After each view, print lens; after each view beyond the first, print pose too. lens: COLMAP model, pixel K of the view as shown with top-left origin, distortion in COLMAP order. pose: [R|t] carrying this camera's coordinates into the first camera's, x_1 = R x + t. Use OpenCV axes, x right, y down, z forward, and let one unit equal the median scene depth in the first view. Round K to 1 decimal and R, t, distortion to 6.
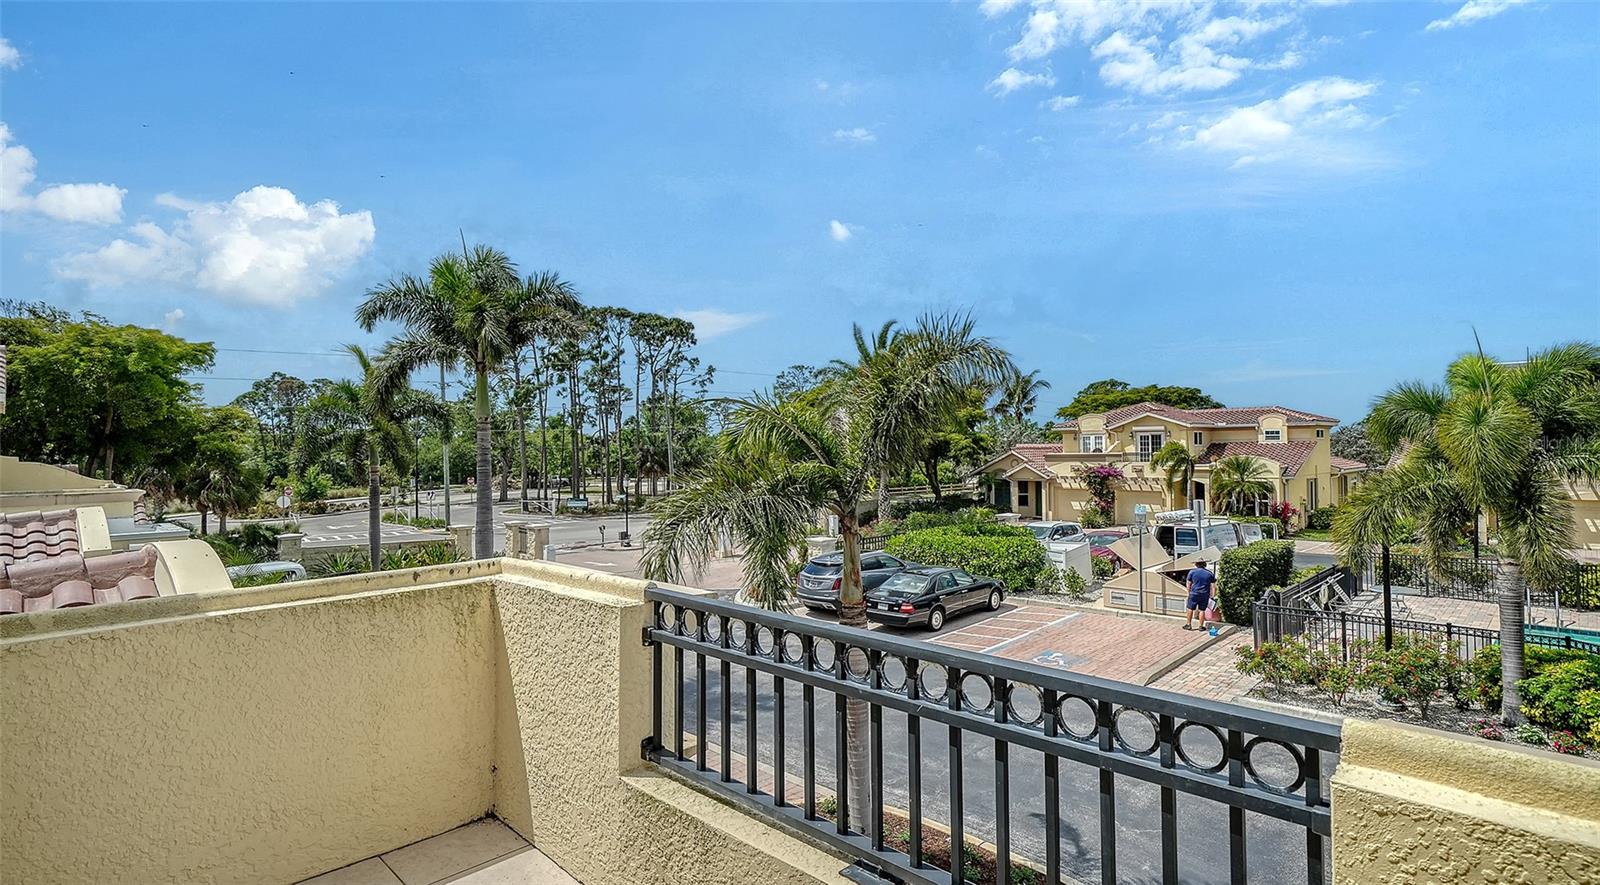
lens RADIAL K [[805.6, 0, 801.8], [0, 805.6, 435.0], [0, 0, 1]] dist [-0.000007, -0.000329]
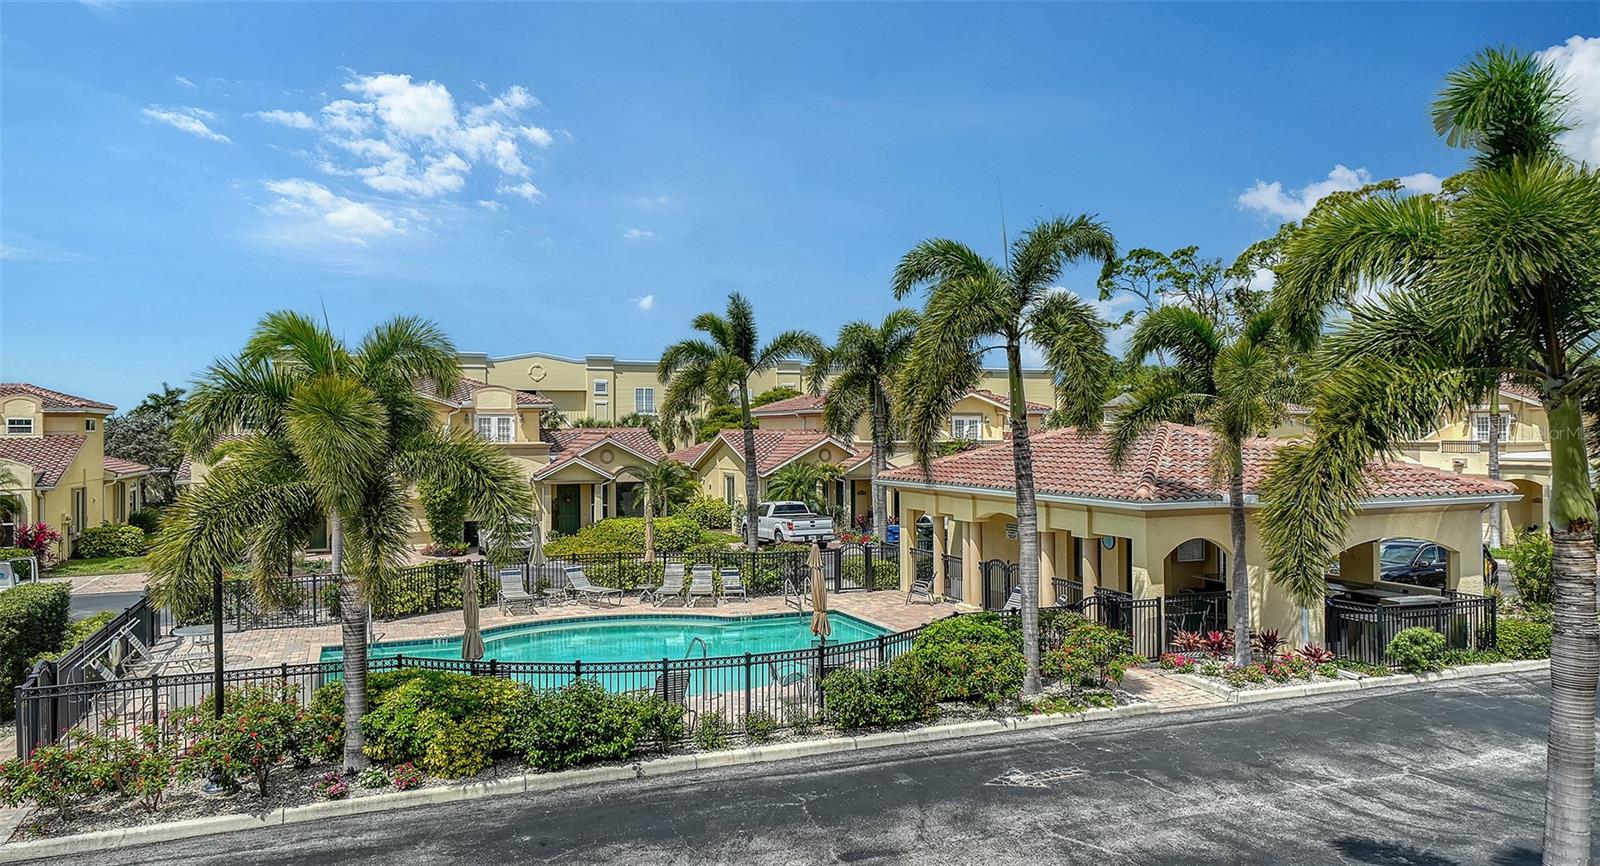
lens RADIAL K [[1065.2, 0, 800.0], [0, 1065.2, 433.0], [0, 0, 1]] dist [-0.001320, -0.001922]
pose [[0.383119, 0.010017, 0.923645, 0.022605], [-0.013937, 0.999890, -0.005062, 0.003457], [-0.923594, -0.010933, 0.383216, 0.123486]]
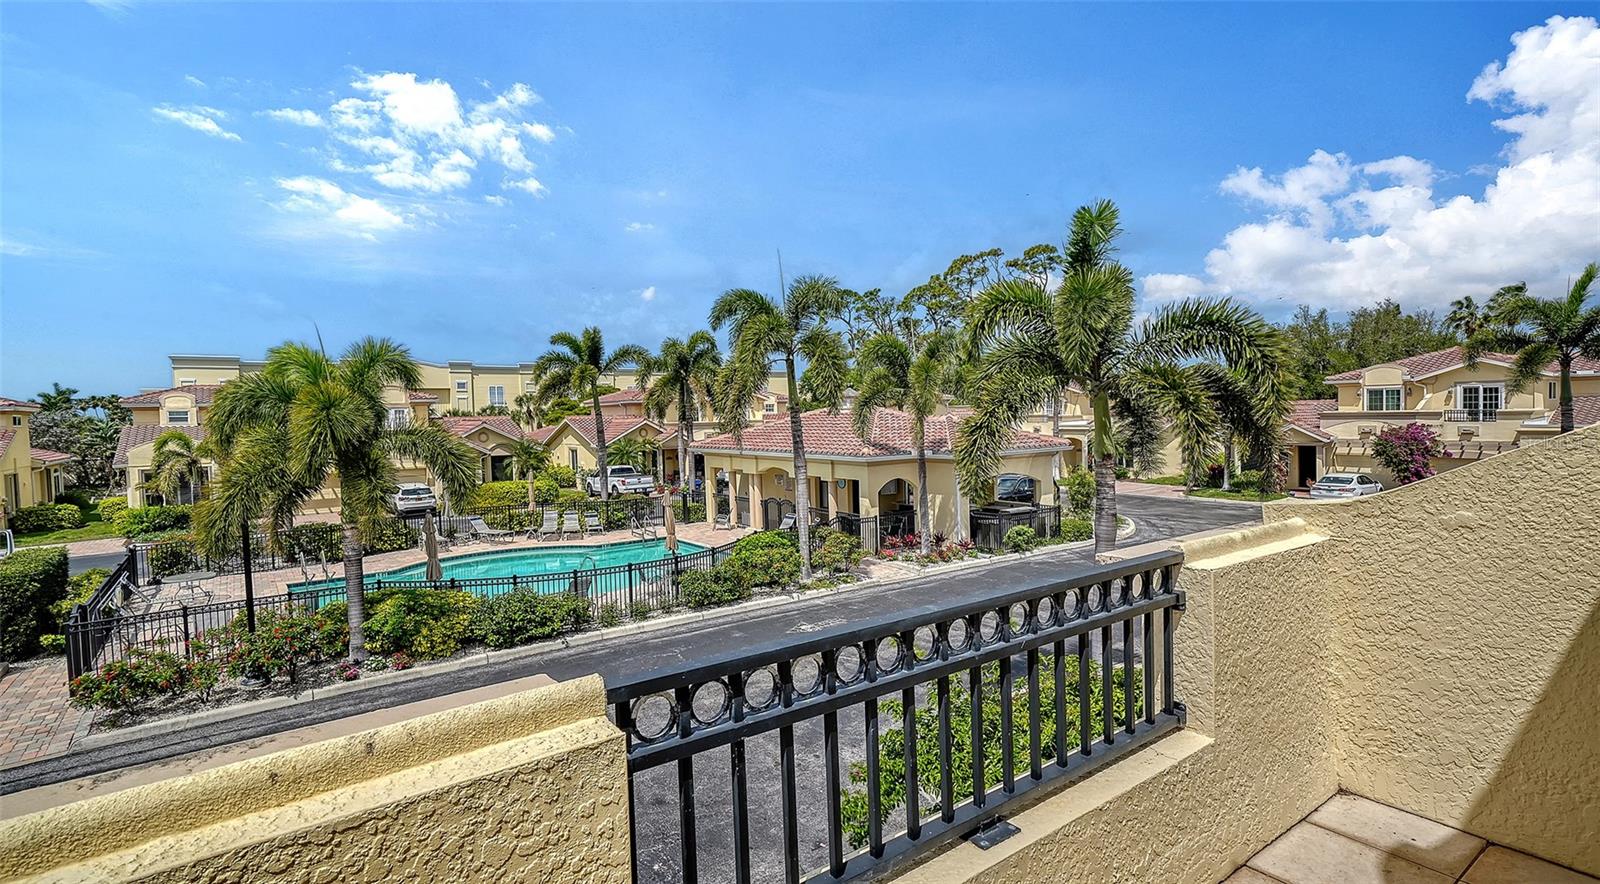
lens RADIAL K [[765.6, 0, 800.0], [0, 765.6, 442.0], [0, 0, 1]] dist [0.001879, 0.000236]
pose [[0.131758, -0.028262, 0.990879, -0.127971], [0.004895, 0.999600, 0.027860, 0.004424], [-0.991270, 0.001179, 0.131843, 0.170333]]
